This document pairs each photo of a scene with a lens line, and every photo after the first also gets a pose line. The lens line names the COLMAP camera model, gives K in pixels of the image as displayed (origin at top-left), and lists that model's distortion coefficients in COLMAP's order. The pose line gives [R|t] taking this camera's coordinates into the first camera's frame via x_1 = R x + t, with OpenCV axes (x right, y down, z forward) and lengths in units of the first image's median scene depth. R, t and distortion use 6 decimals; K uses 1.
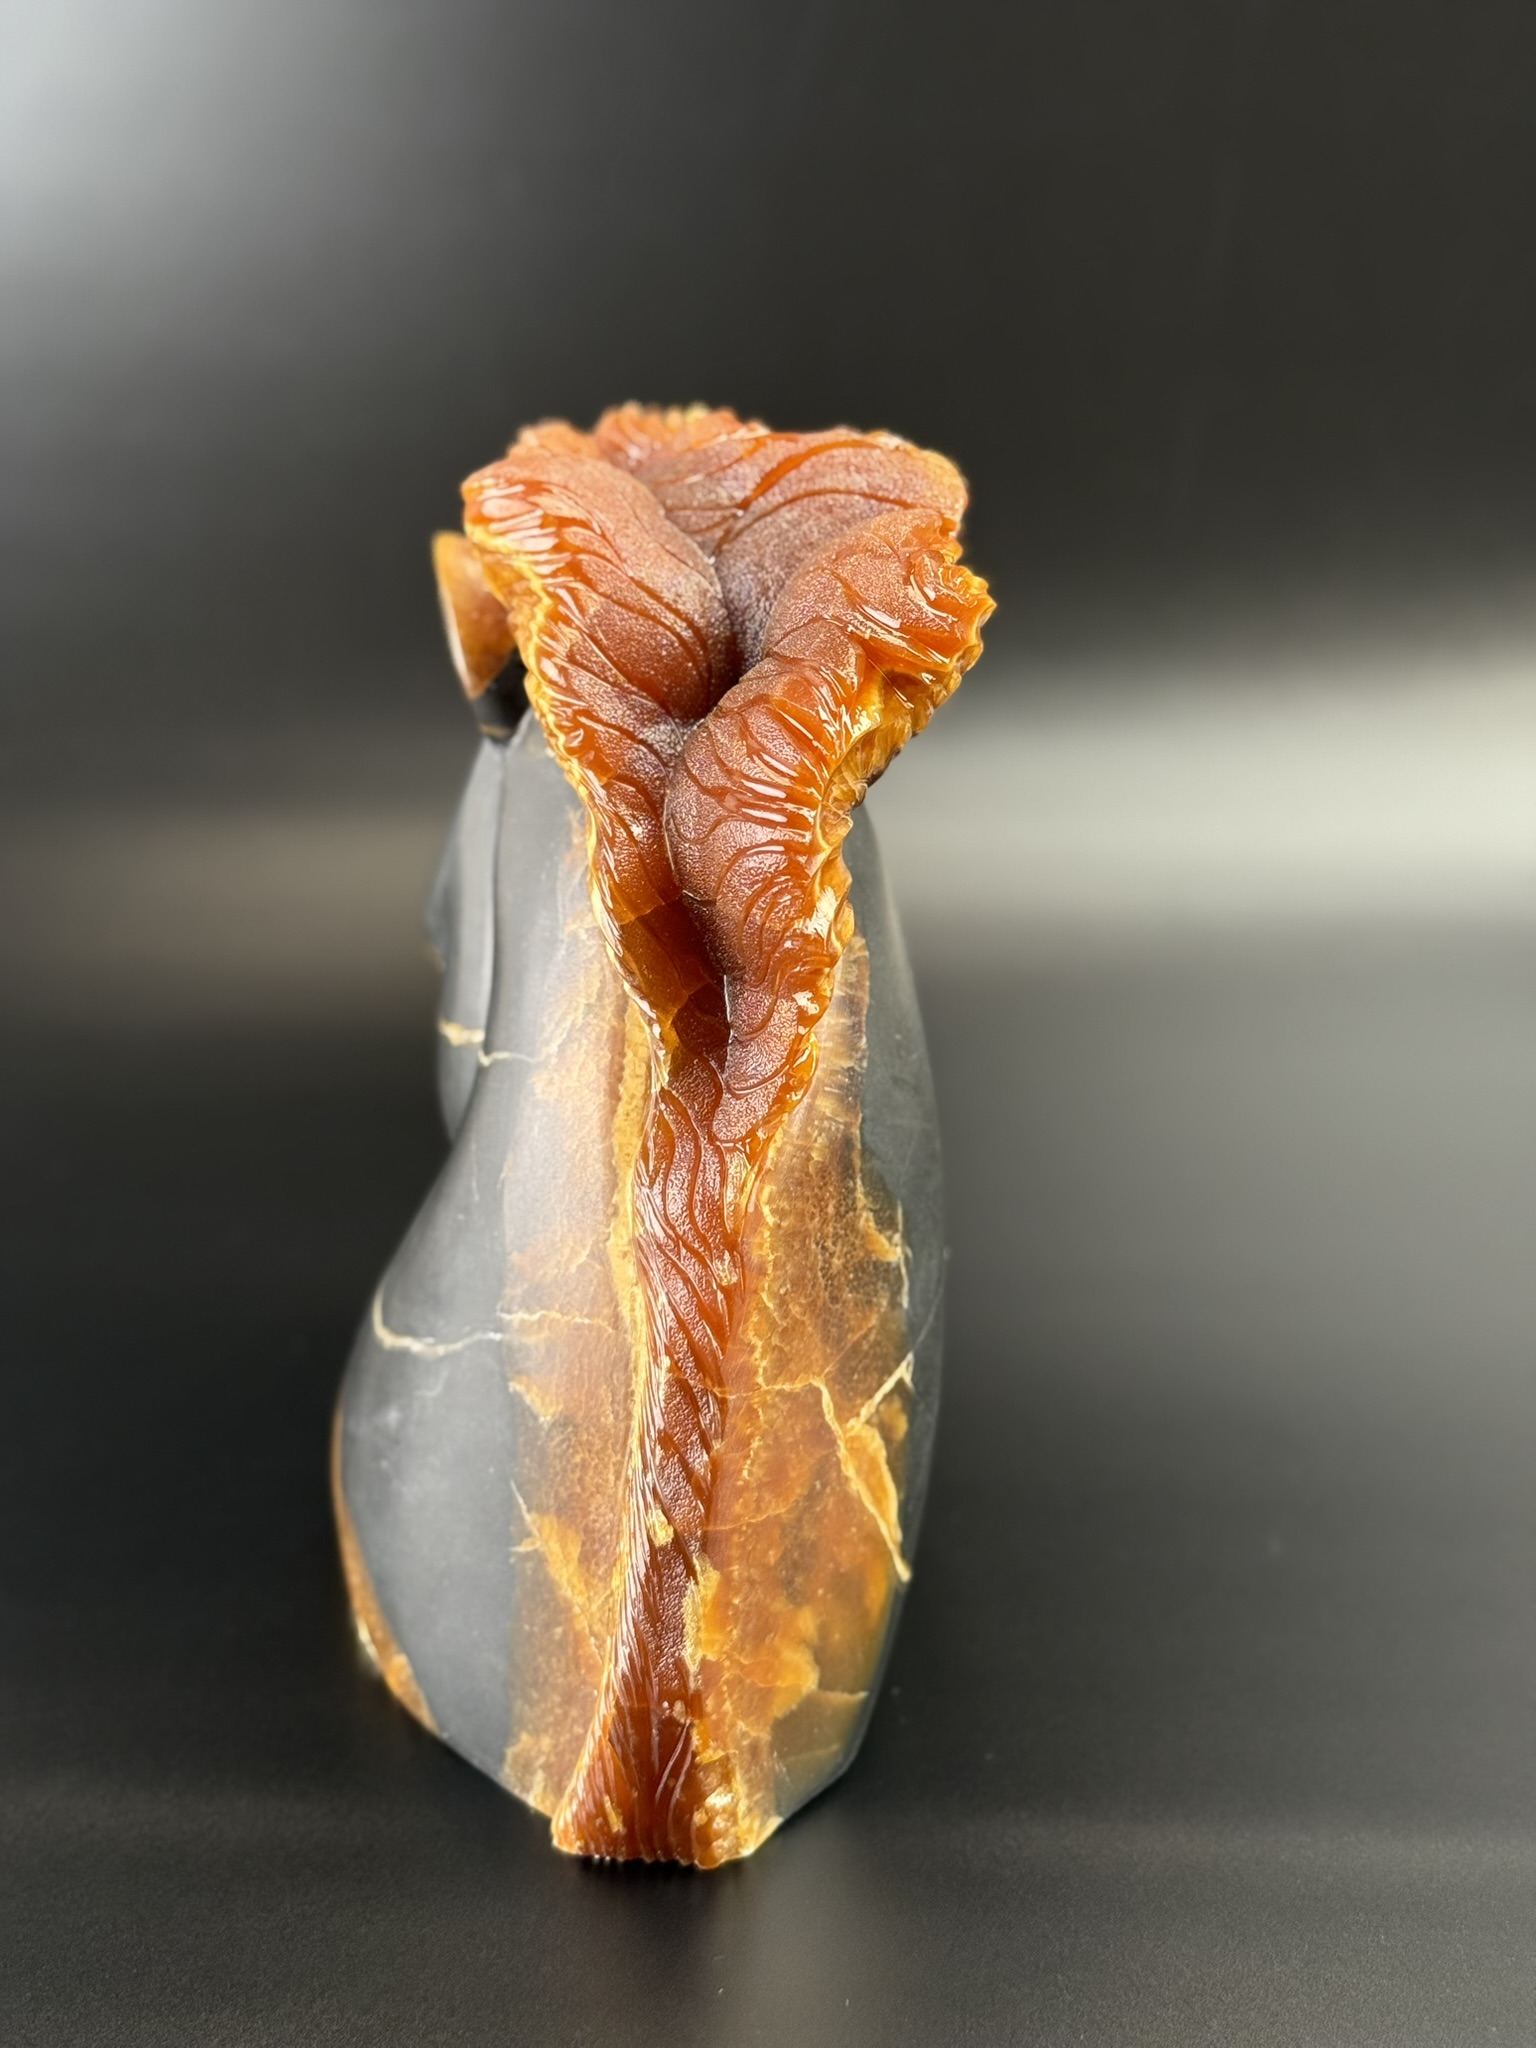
lens RADIAL K [[2924.8, 0, 768.0], [0, 2924.8, 1024.0], [0, 0, 1]] dist [0.221636, -0.680412]
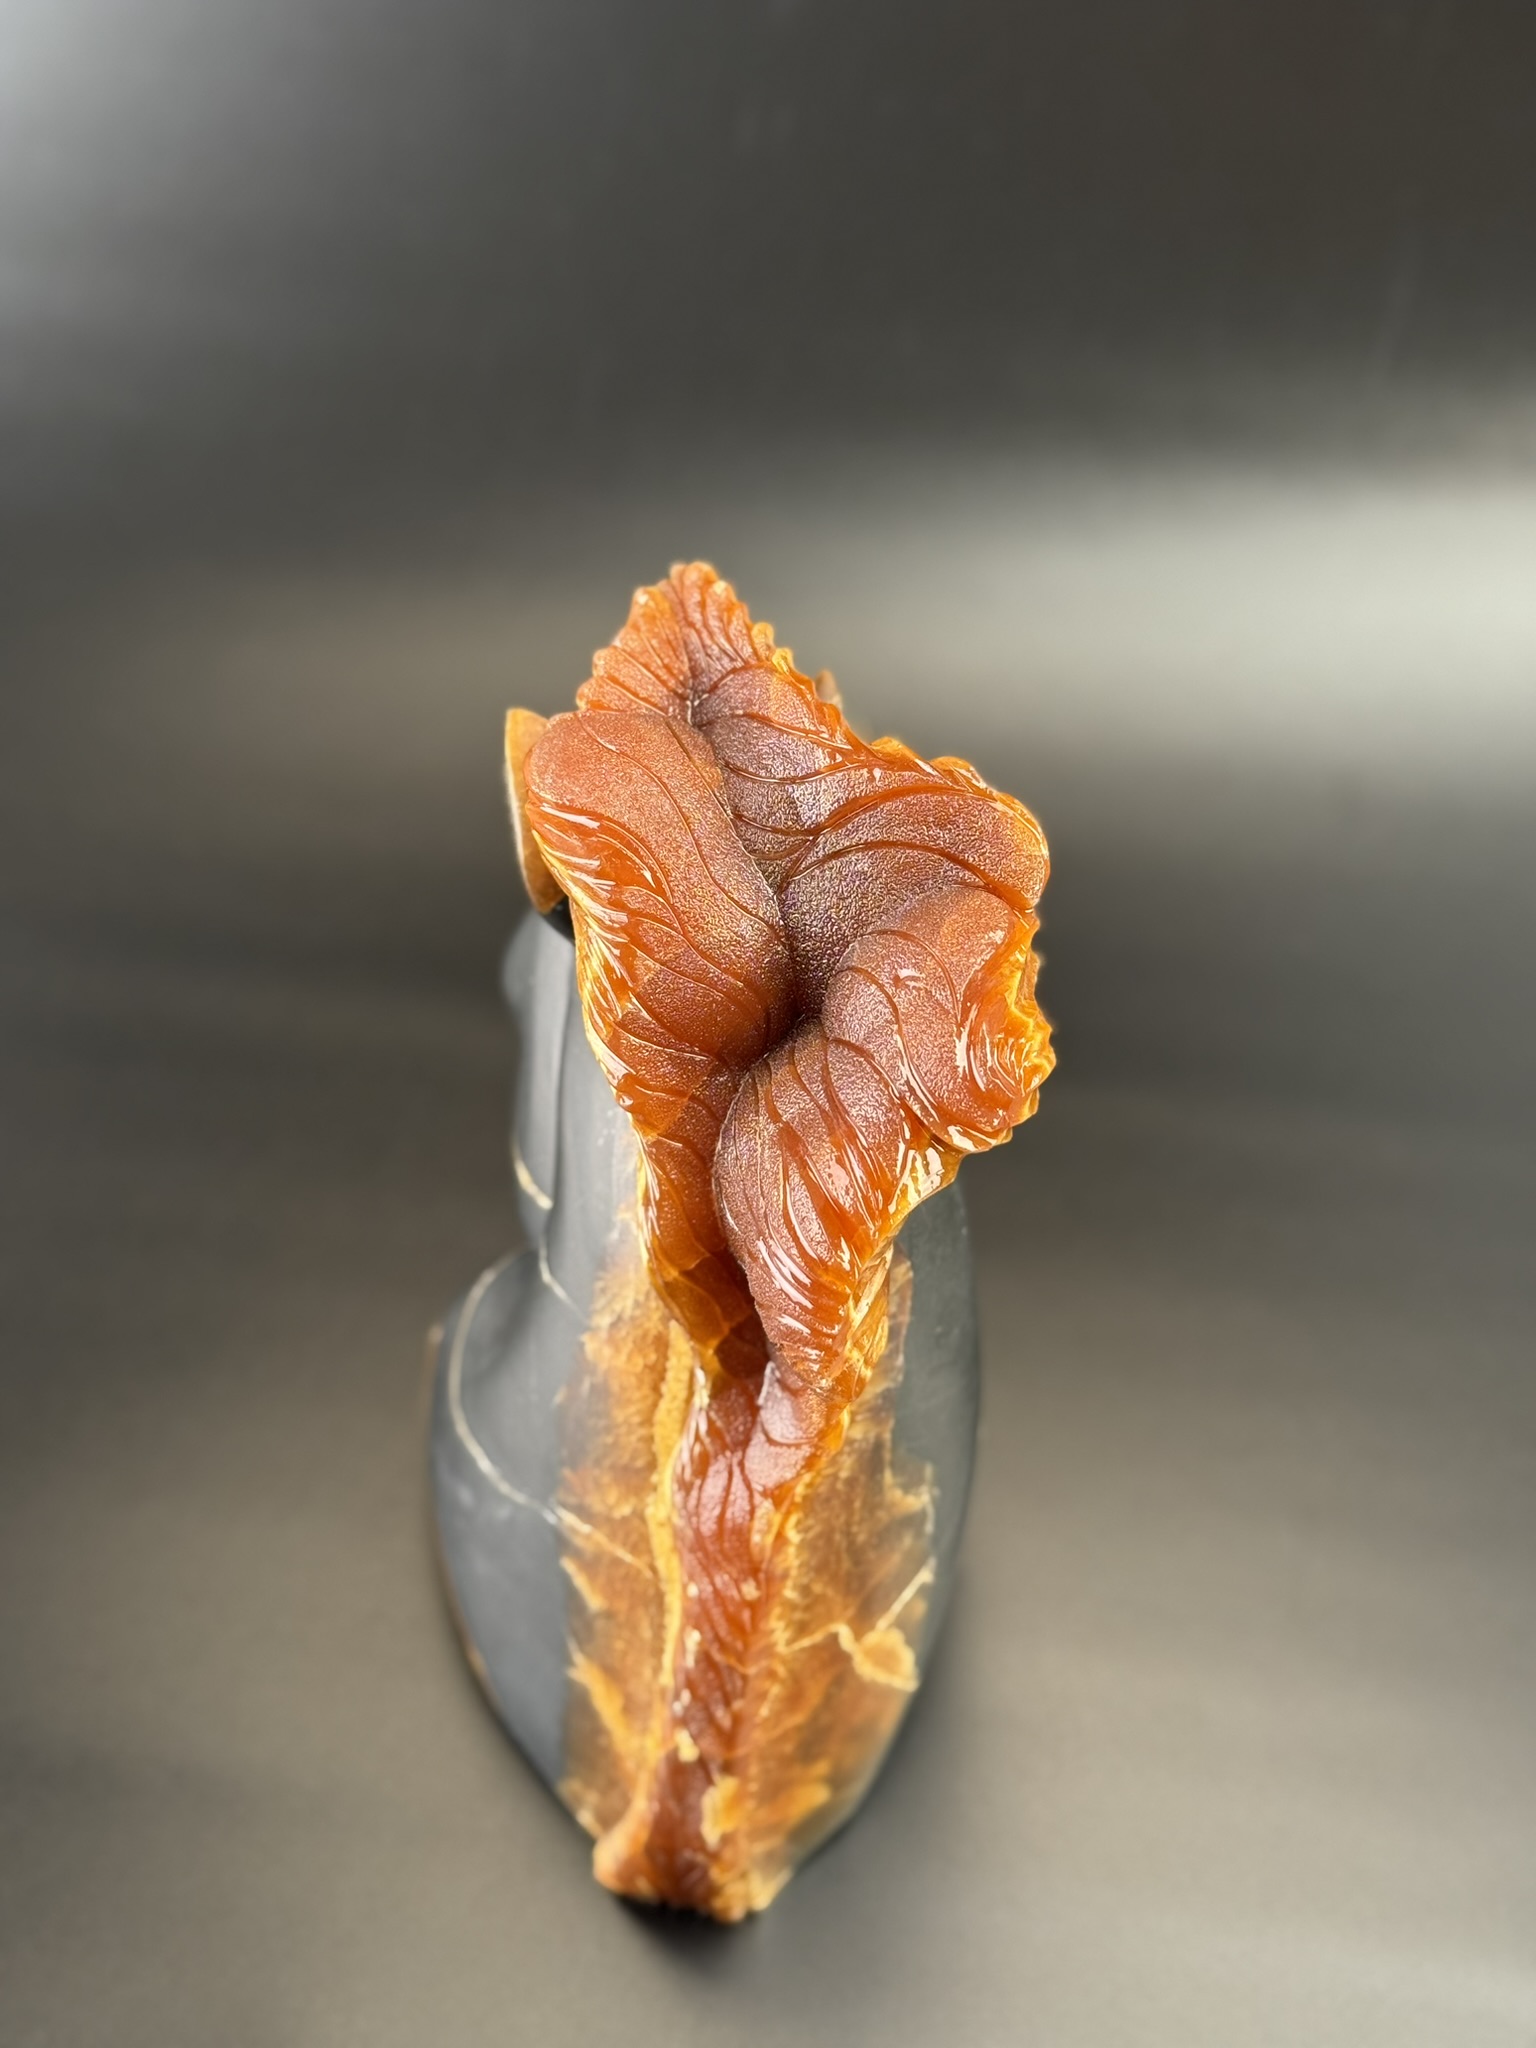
lens RADIAL K [[2924.8, 0, 768.0], [0, 2924.8, 1024.0], [0, 0, 1]] dist [0.221636, -0.680412]
pose [[0.995141, 0.077748, -0.060412, 0.039889], [-0.037766, 0.868046, 0.495046, -0.610470], [0.090929, -0.490359, 0.866764, 0.163785]]
